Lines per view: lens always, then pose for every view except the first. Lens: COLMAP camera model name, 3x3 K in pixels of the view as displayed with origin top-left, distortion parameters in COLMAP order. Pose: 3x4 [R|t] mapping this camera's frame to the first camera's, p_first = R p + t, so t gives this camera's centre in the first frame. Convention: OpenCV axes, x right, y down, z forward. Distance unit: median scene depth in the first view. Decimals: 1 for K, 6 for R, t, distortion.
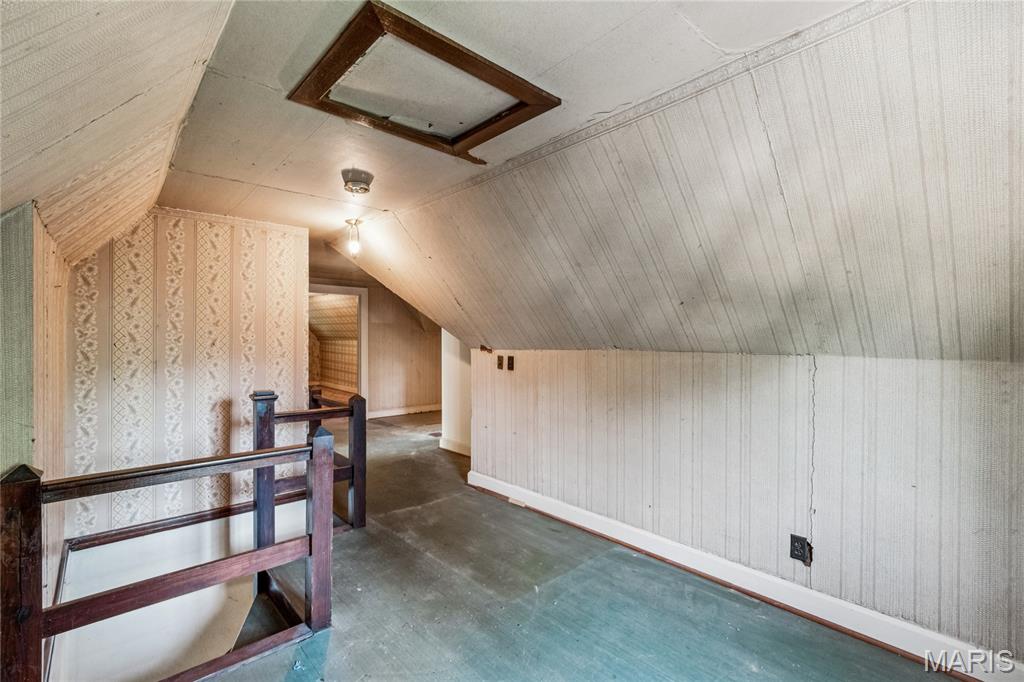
lens RADIAL K [[451.0, 0, 512.0], [0, 451.0, 341.0], [0, 0, 1]] dist [0.000265, 0.000013]
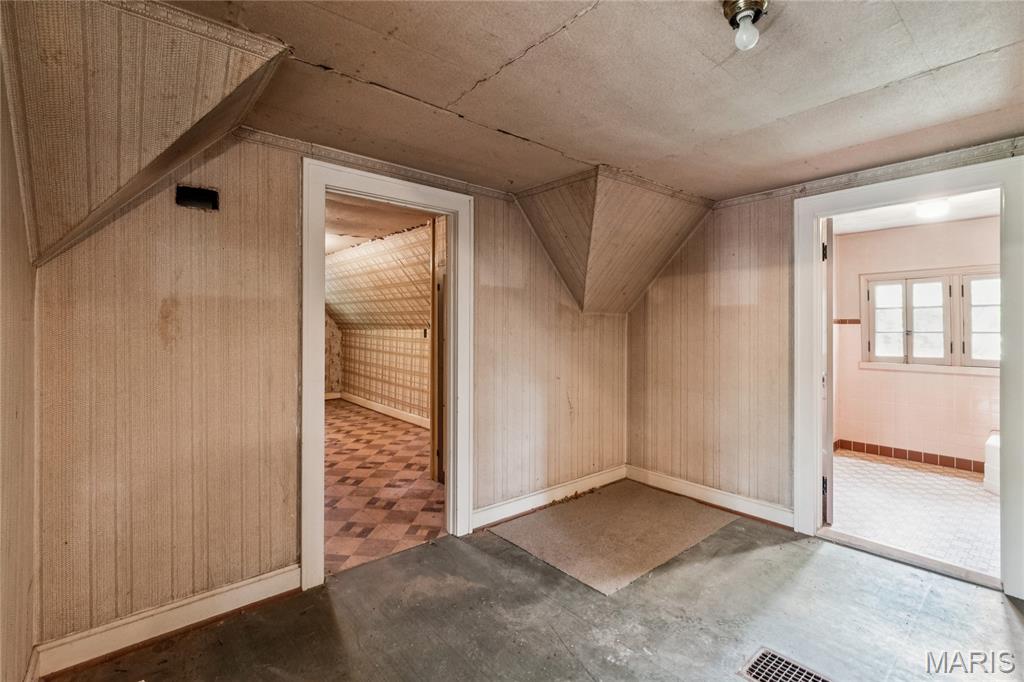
lens RADIAL K [[456.4, 0, 509.3], [0, 456.4, 327.9], [0, 0, 1]] dist [0.000261, 0.000004]
pose [[0.999167, 0.003808, -0.040634, -0.245330], [-0.004093, 0.999968, -0.006935, 0.000007], [0.040607, 0.007095, 0.999150, 0.547709]]
